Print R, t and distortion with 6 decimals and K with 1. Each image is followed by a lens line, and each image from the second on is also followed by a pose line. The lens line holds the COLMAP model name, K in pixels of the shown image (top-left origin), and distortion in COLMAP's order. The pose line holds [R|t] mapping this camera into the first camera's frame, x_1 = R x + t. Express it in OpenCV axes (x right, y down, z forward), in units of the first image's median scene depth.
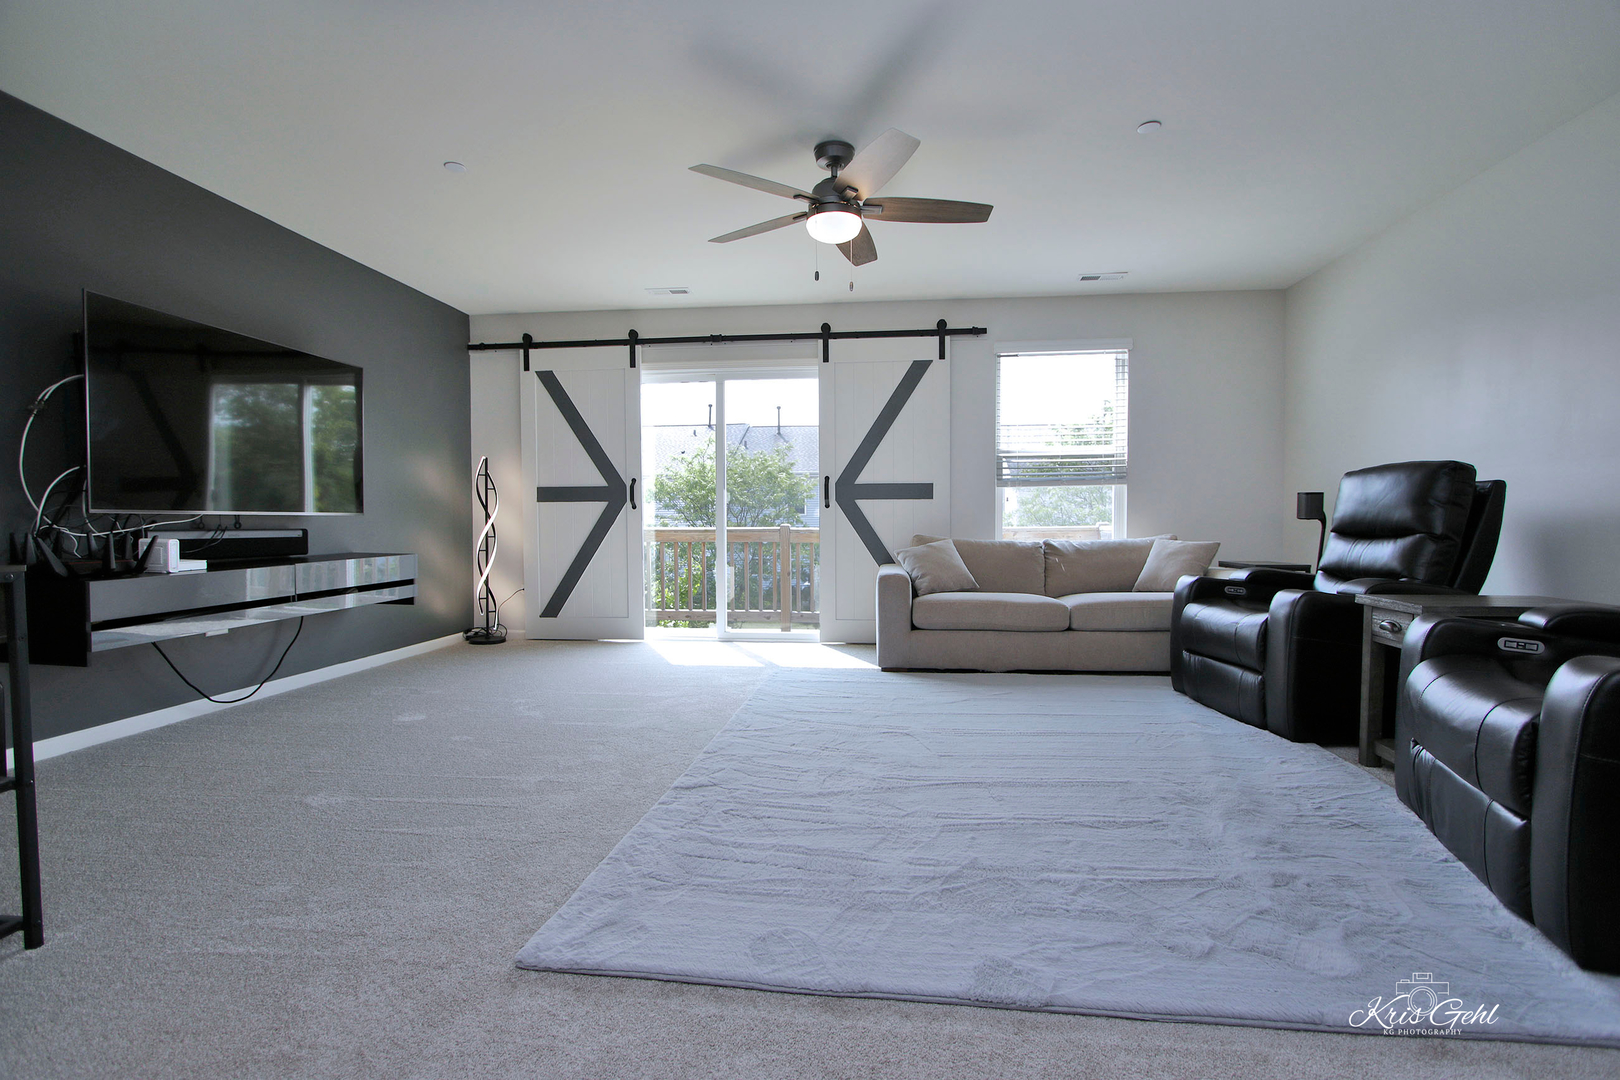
lens RADIAL K [[754.1, 0, 825.6], [0, 754.1, 552.0], [0, 0, 1]] dist [-0.011958, 0.000938]
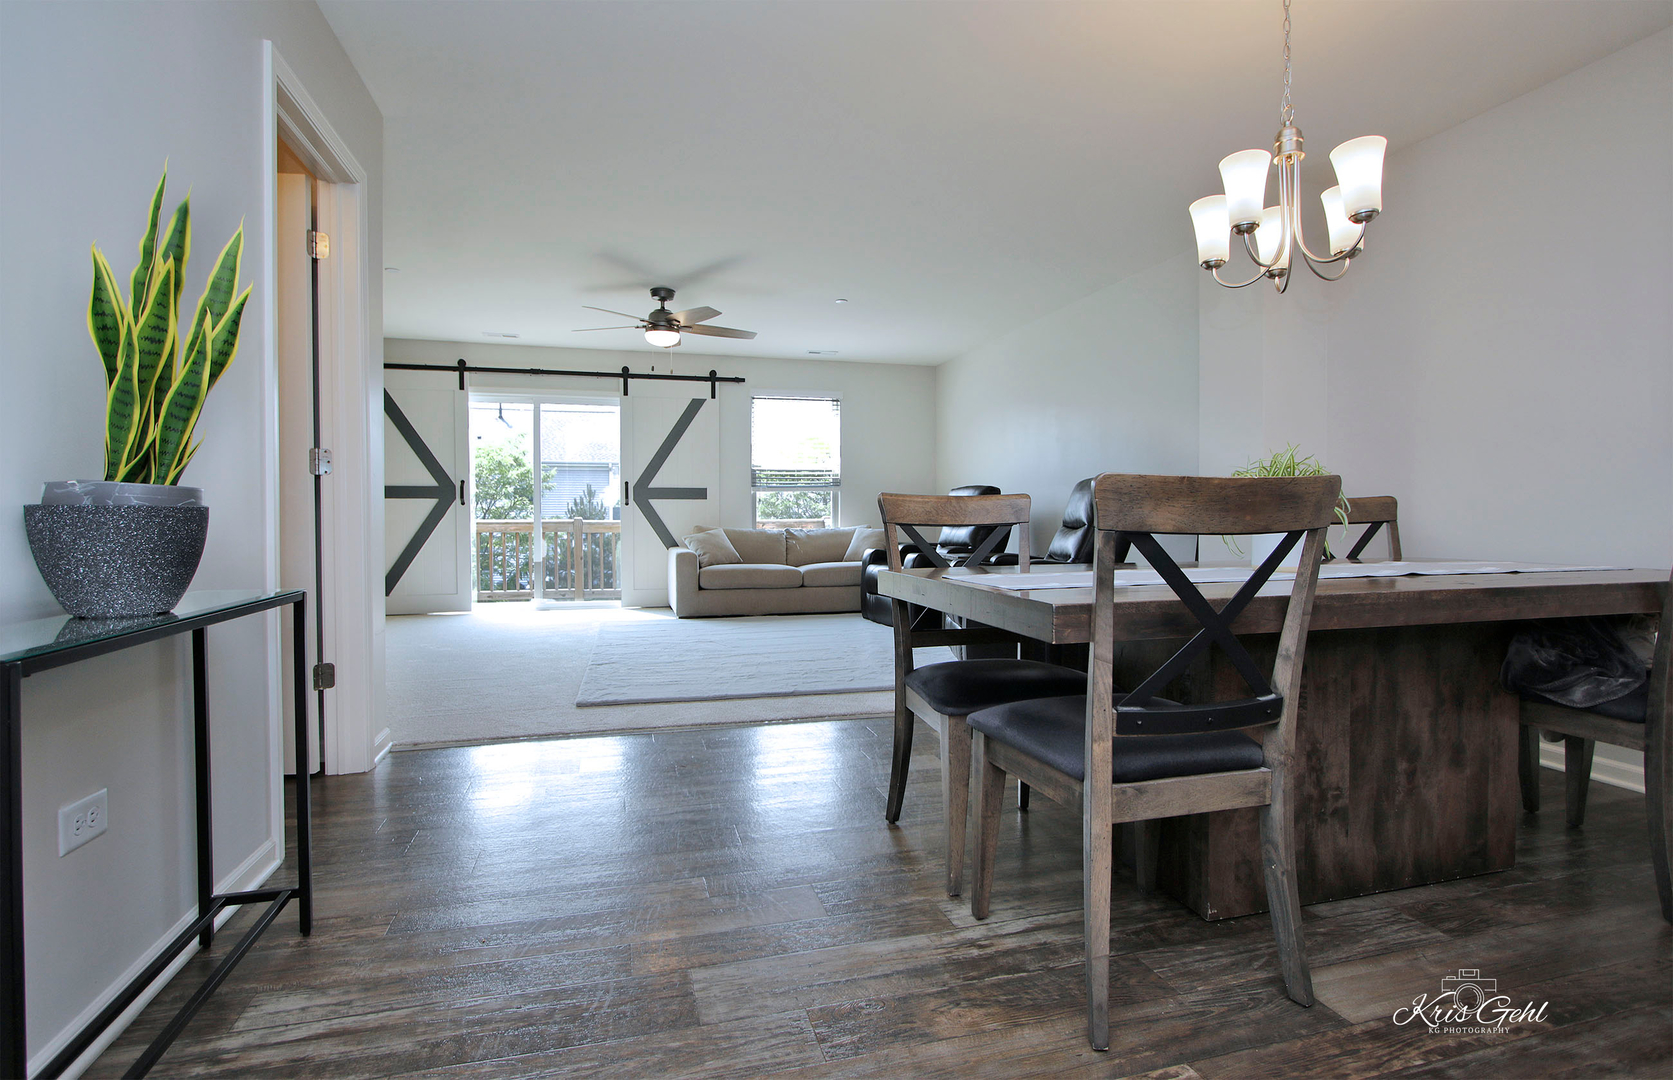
lens RADIAL K [[801.0, 0, 845.8], [0, 801.0, 535.5], [0, 0, 1]] dist [-0.011969, 0.000710]
pose [[0.935736, -0.006211, 0.352645, -0.138084], [0.011006, 0.999872, -0.011594, 0.015400], [-0.352528, 0.014730, 0.935685, -0.458593]]
